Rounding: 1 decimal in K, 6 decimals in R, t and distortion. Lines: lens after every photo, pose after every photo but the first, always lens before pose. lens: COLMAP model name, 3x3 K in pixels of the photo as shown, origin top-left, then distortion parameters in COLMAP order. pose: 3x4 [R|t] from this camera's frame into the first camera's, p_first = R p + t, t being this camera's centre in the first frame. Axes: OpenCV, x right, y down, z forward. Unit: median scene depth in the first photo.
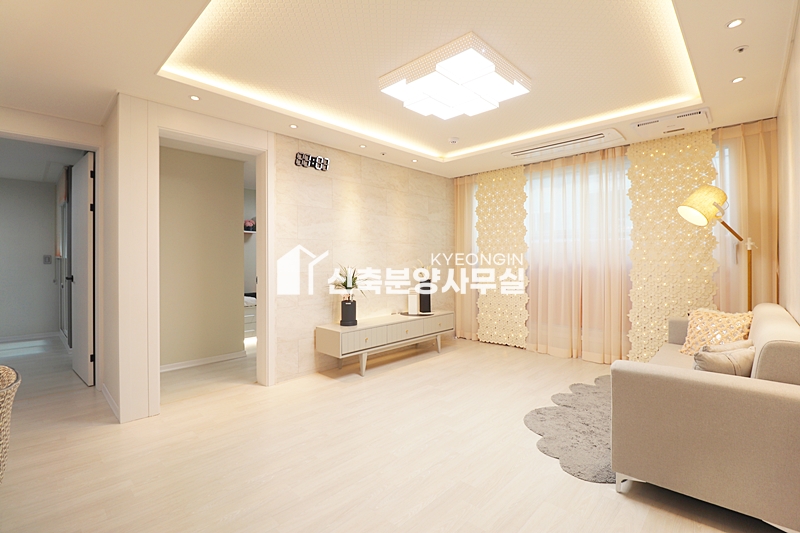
lens RADIAL K [[366.7, 0, 400.7], [0, 366.7, 259.0], [0, 0, 1]] dist [0.001865, -0.014008]
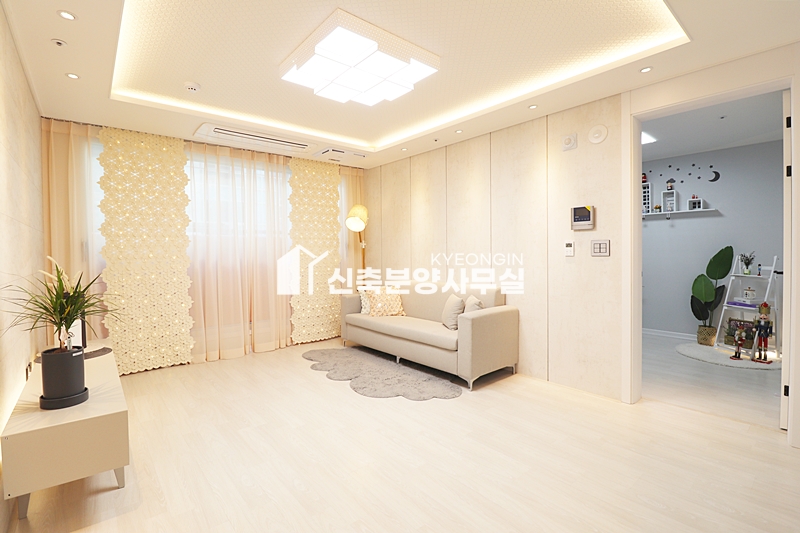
lens RADIAL K [[366.7, 0, 400.7], [0, 366.7, 259.0], [0, 0, 1]] dist [0.001865, -0.014008]
pose [[0.109642, -0.014526, 0.993865, -0.510072], [0.006951, 0.999880, 0.013847, 0.001351], [-0.993947, 0.005390, 0.109730, 0.517703]]
